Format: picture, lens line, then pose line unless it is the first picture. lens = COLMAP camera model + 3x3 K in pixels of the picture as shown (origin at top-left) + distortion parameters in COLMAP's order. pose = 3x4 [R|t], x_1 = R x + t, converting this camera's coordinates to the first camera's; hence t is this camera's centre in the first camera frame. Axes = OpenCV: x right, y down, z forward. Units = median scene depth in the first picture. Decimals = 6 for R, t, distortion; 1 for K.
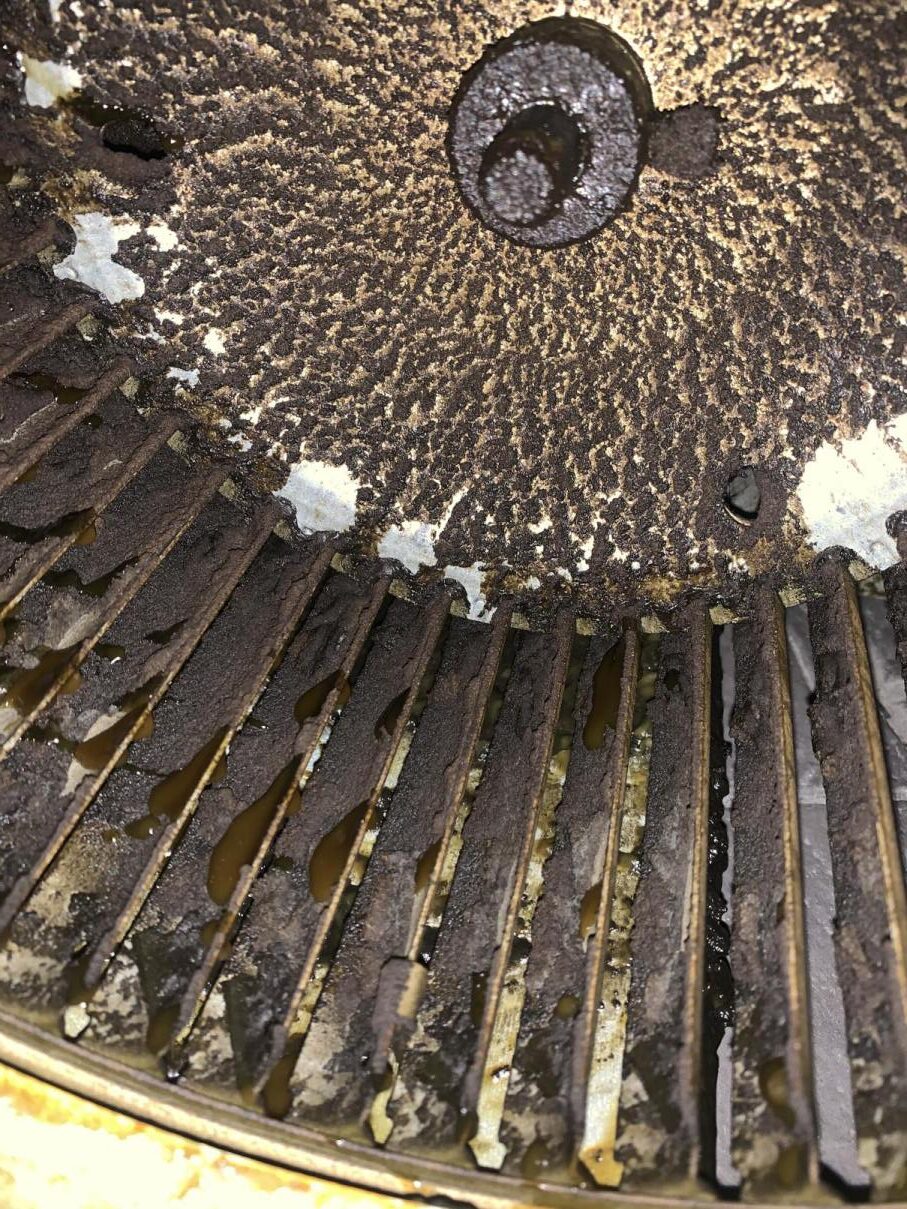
lens RADIAL K [[923.0, 0, 453.5], [0, 923.0, 604.5], [0, 0, 1]] dist [0.051286, -0.135575]
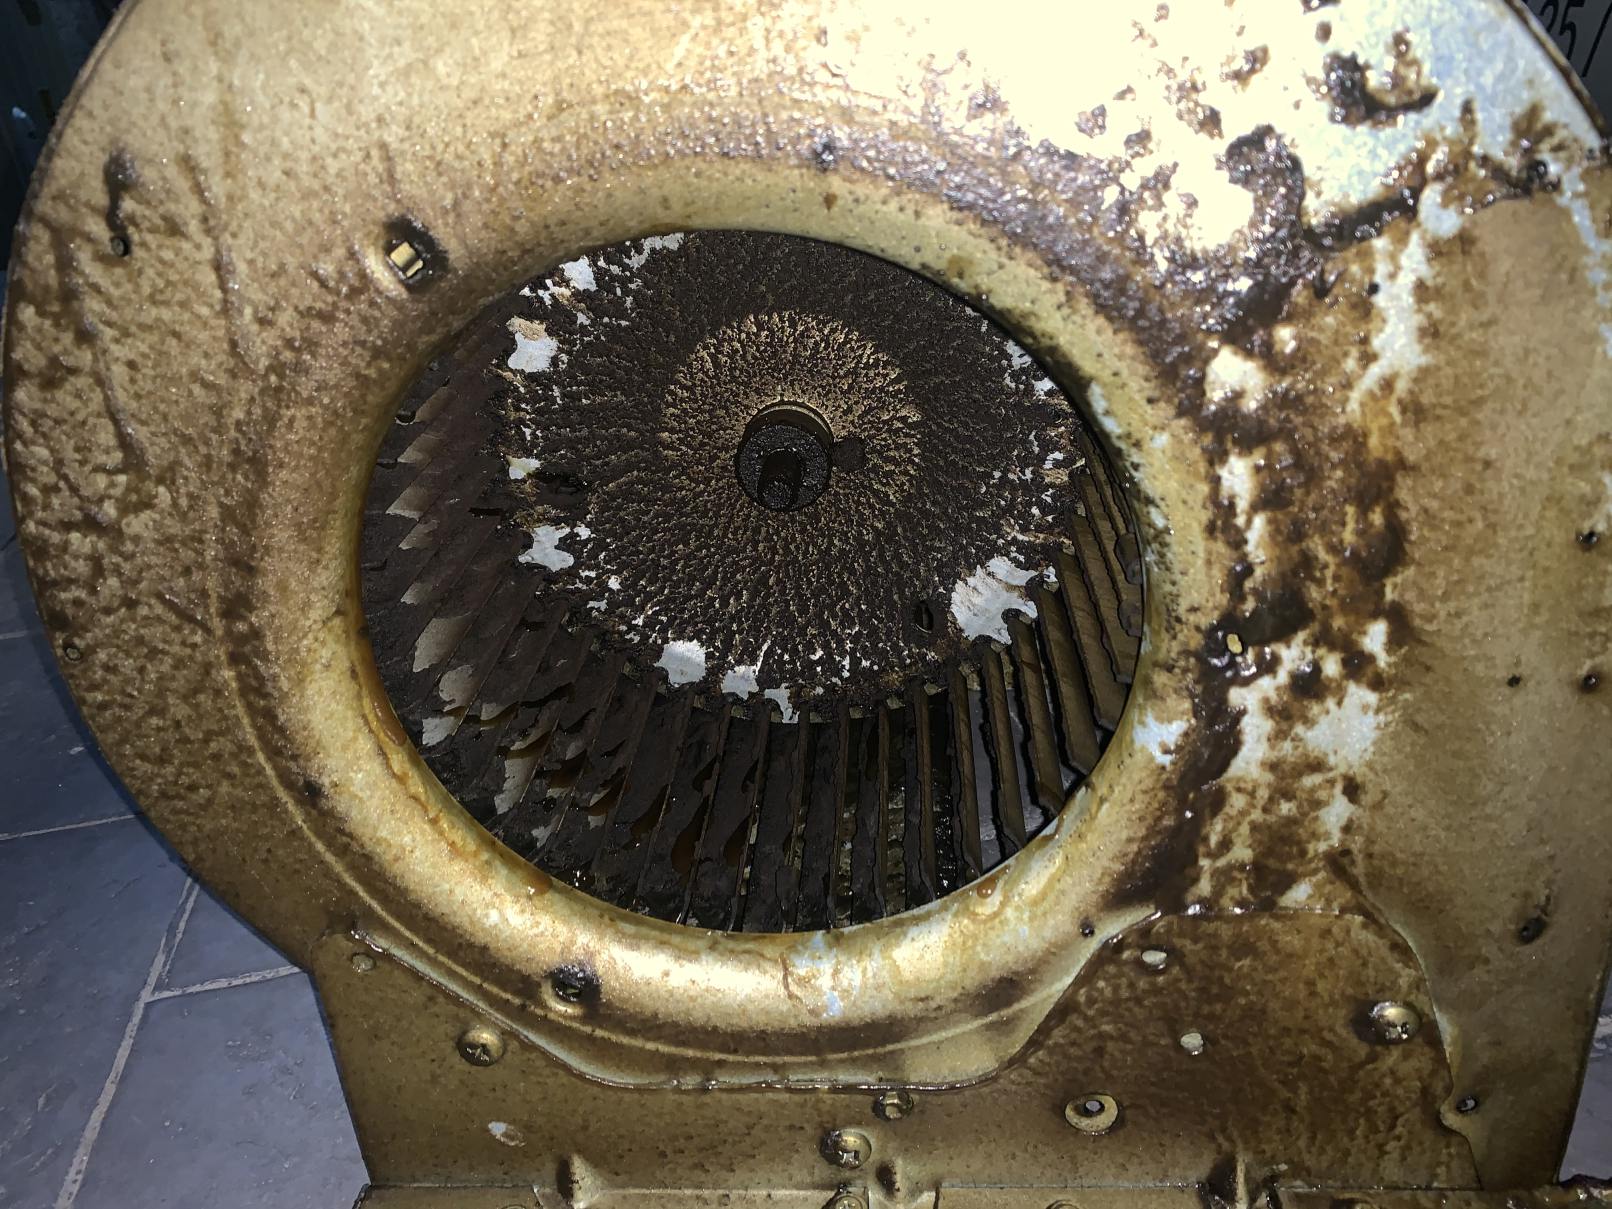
lens RADIAL K [[1230.7, 0, 807.7], [0, 1230.7, 600.8], [0, 0, 1]] dist [0.051286, -0.135575]
pose [[0.981143, -0.166431, 0.098282, -0.131100], [0.183313, 0.962459, -0.200174, 0.276639], [-0.061277, 0.214416, 0.974818, -1.258458]]
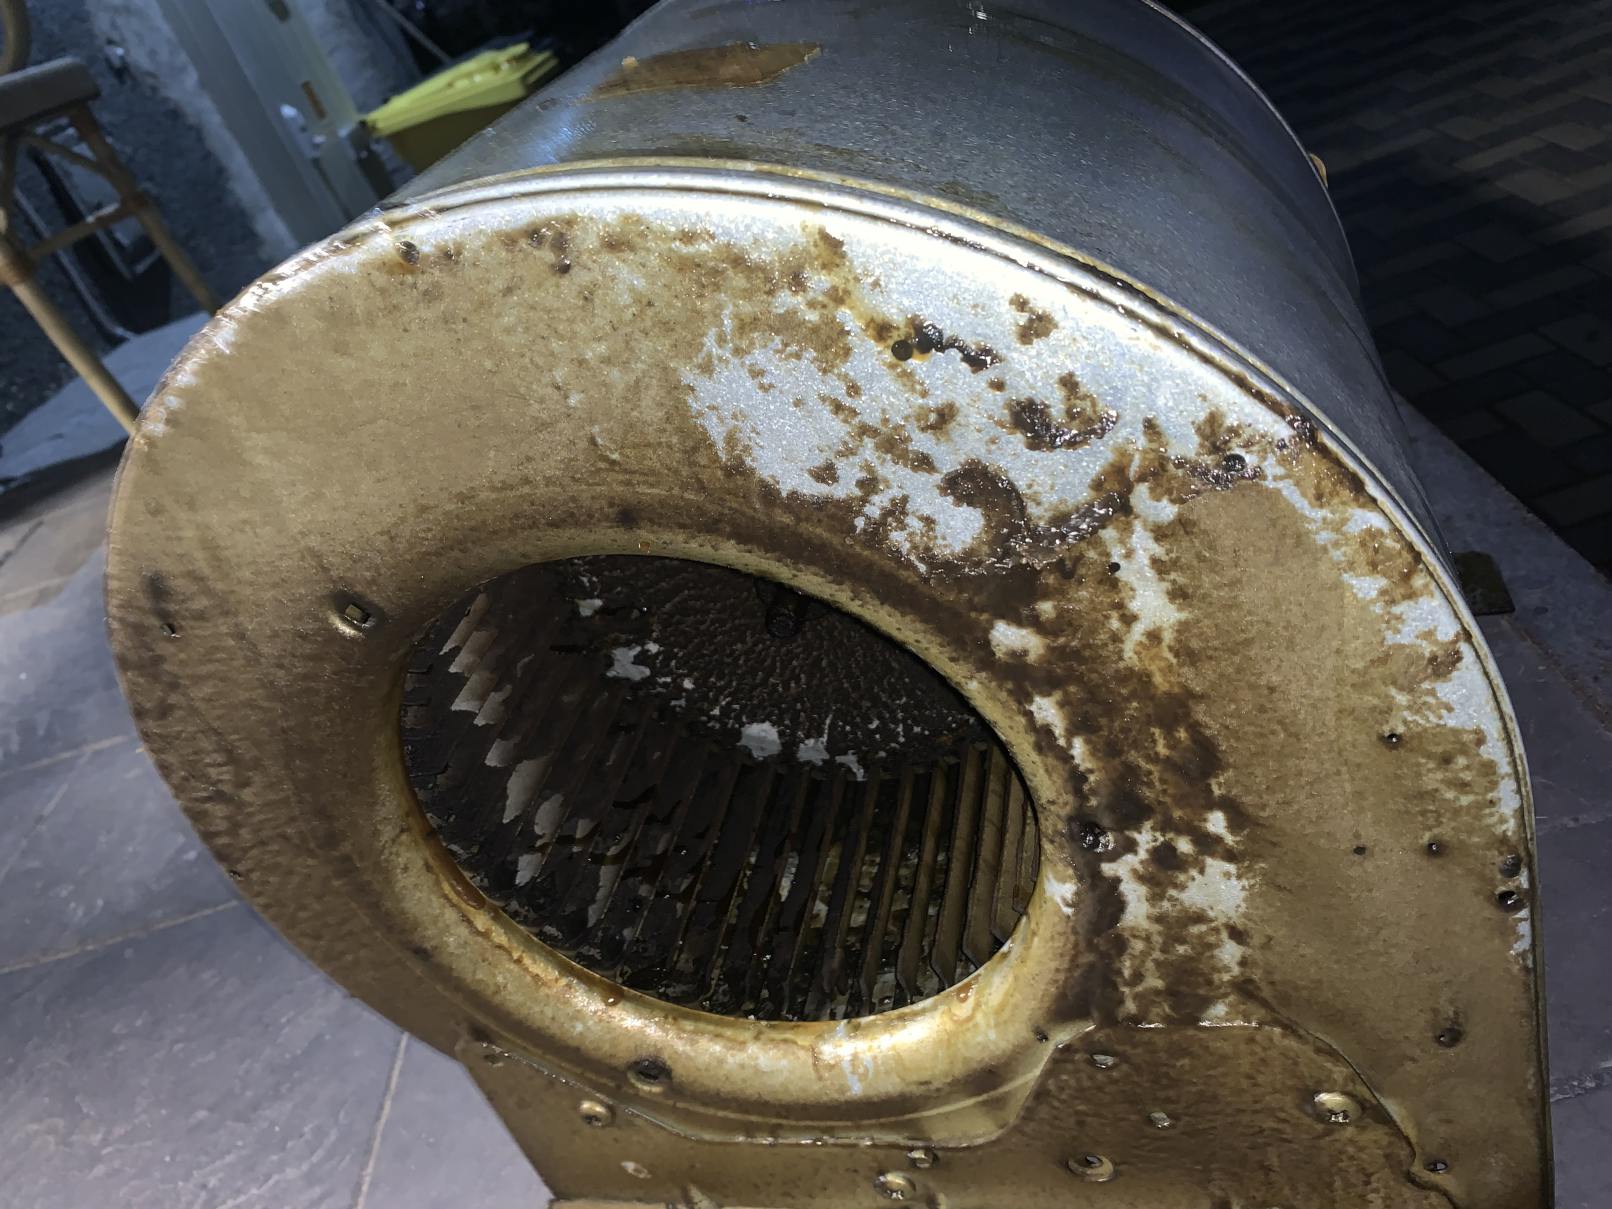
lens RADIAL K [[1244.6, 0, 827.3], [0, 1244.6, 582.9], [0, 0, 1]] dist [0.044632, -0.126110]
pose [[0.939447, -0.291213, -0.180648, 0.565472], [0.272721, 0.954521, -0.120465, -0.083740], [0.207513, 0.063904, 0.976143, -1.552683]]
